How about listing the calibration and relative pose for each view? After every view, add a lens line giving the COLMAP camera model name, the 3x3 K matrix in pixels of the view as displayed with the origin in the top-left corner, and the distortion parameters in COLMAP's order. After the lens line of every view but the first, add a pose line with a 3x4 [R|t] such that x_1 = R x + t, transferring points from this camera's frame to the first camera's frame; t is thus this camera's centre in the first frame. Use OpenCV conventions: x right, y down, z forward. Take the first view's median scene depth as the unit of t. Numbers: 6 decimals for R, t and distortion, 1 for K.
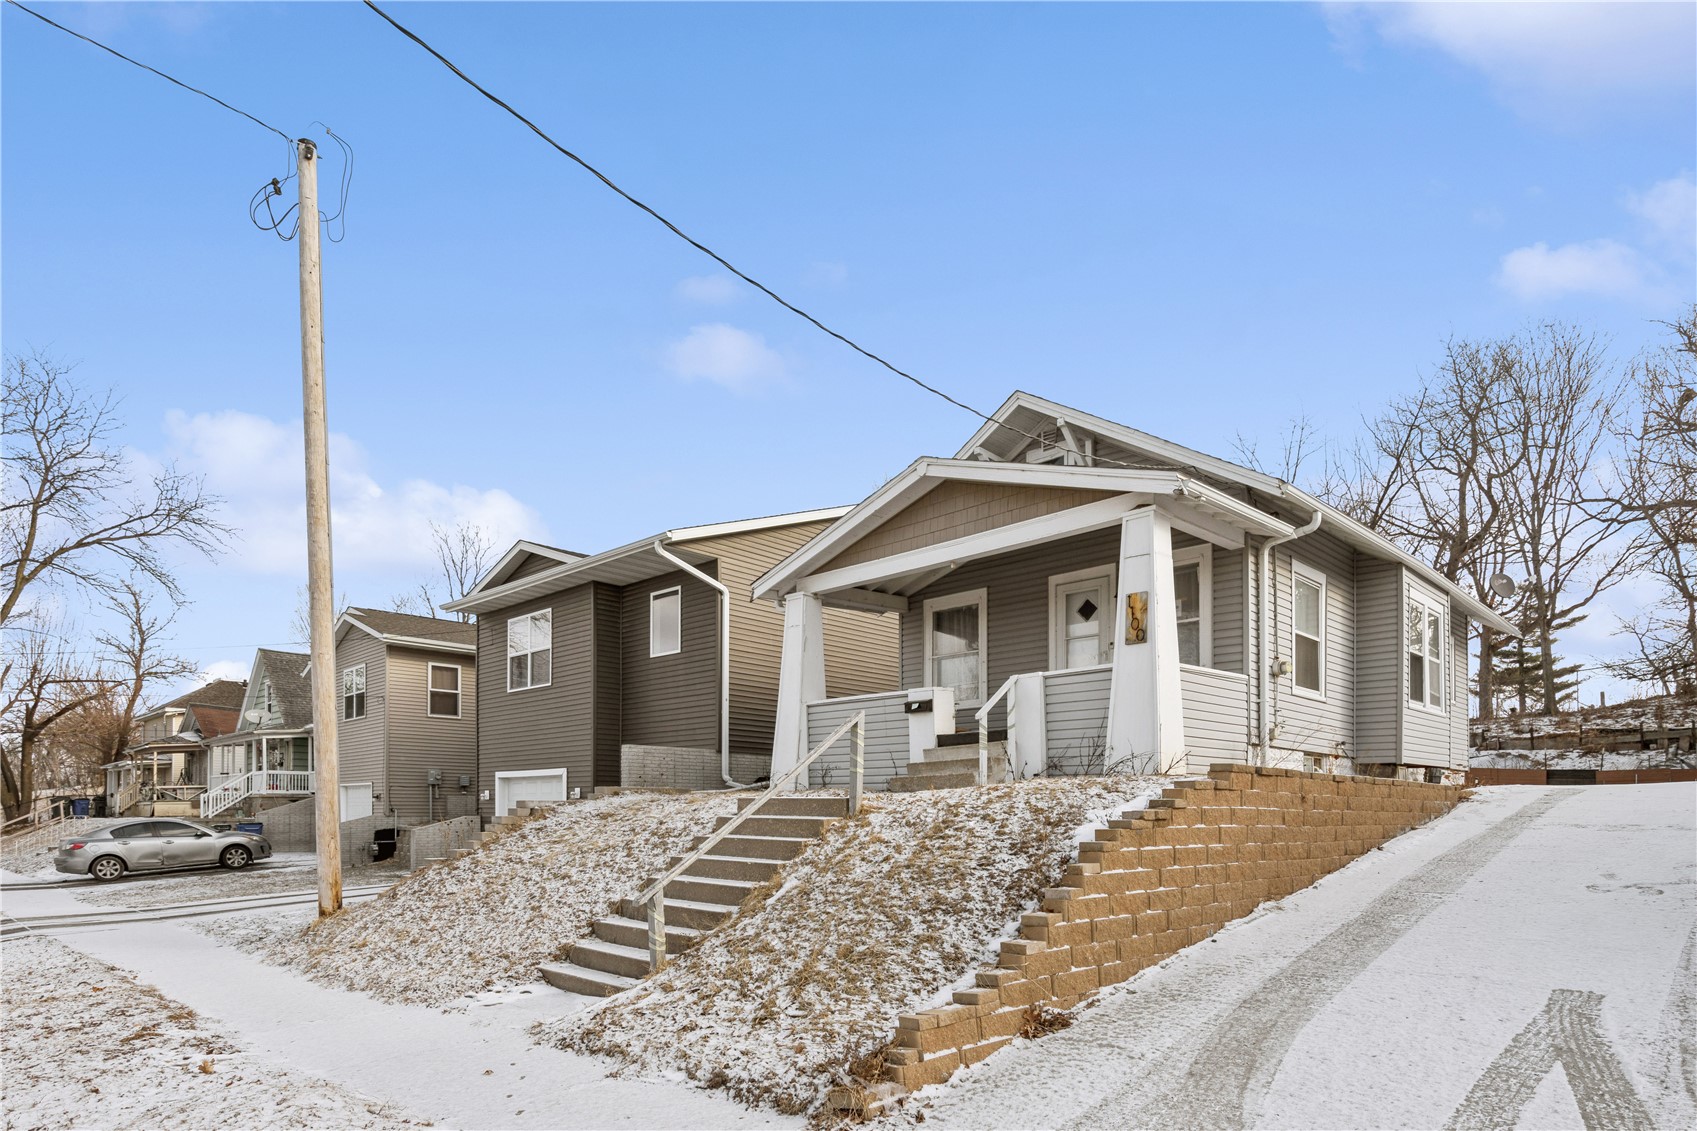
lens RADIAL K [[802.3, 0, 848.5], [0, 802.3, 565.5], [0, 0, 1]] dist [0.000729, 0.000106]
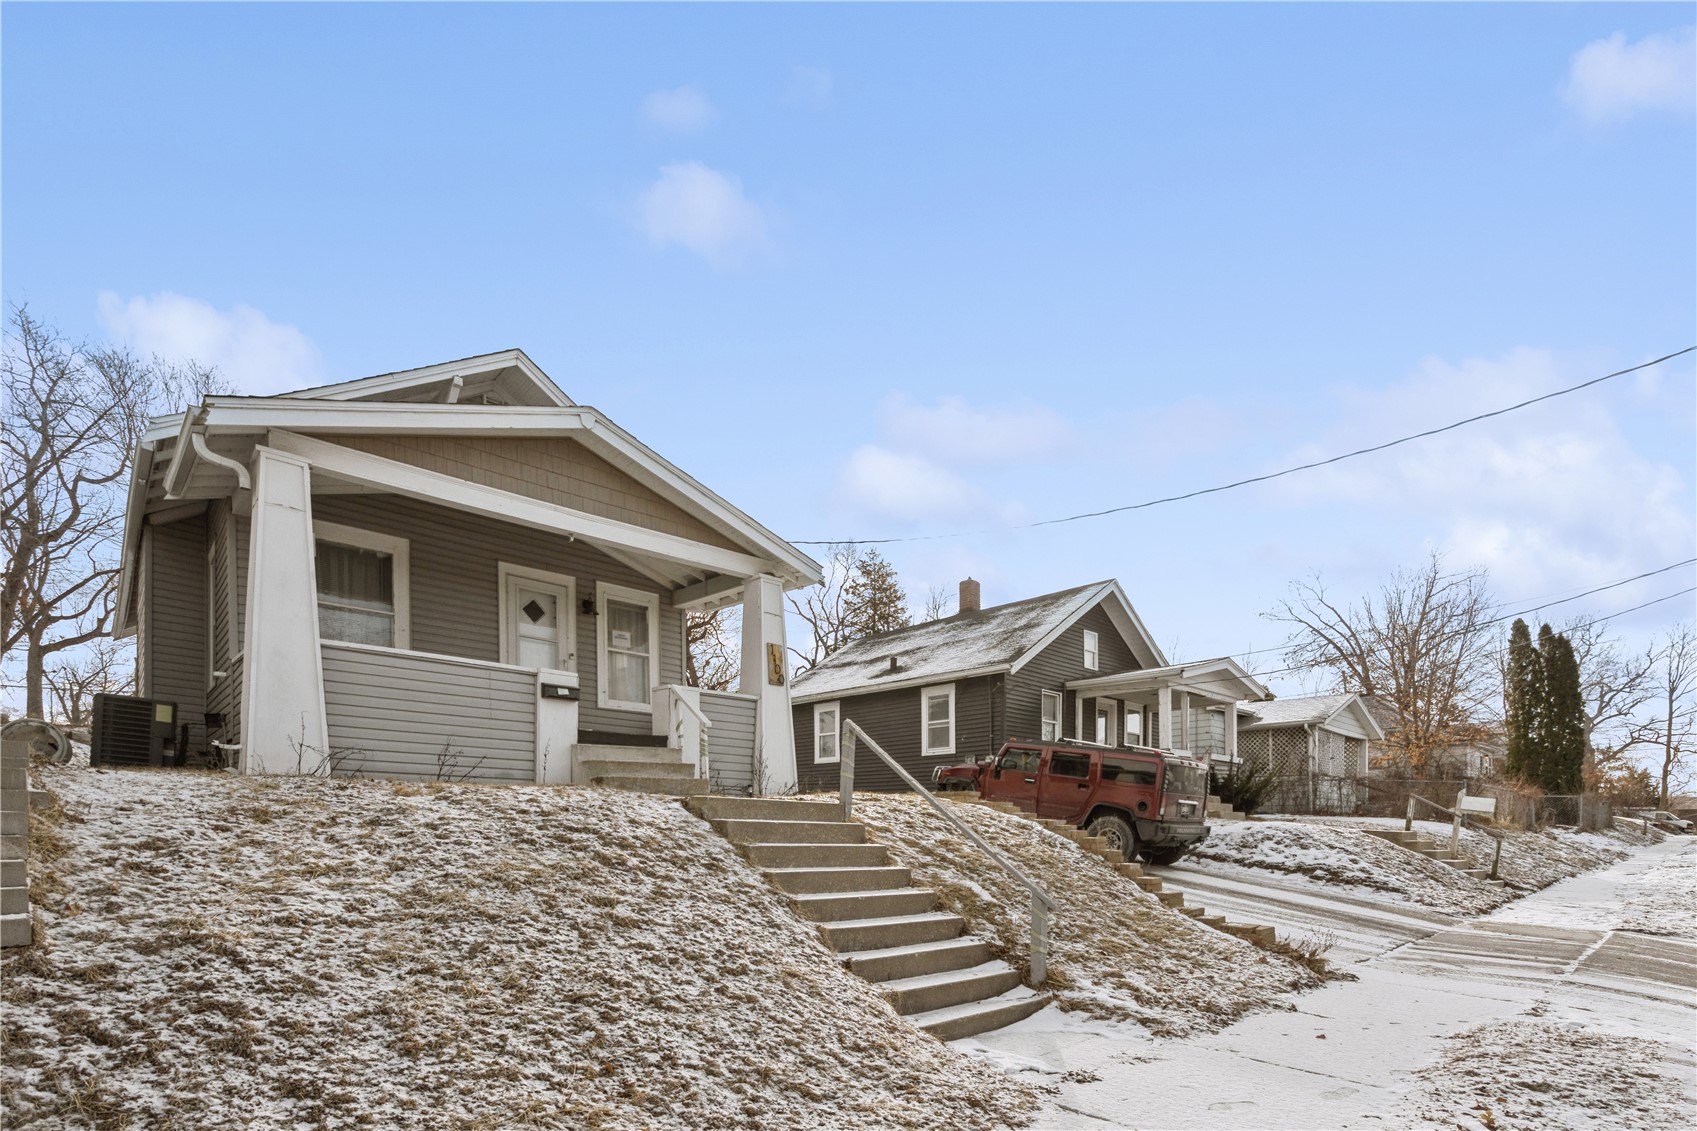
lens RADIAL K [[775.9, 0, 848.5], [0, 775.9, 565.5], [0, 0, 1]] dist [0.015575, 0.000016]
pose [[0.114620, 0.326139, 0.938347, -0.685774], [-0.291025, 0.914154, -0.282182, 0.198207], [-0.949825, -0.240739, 0.199695, 0.595375]]
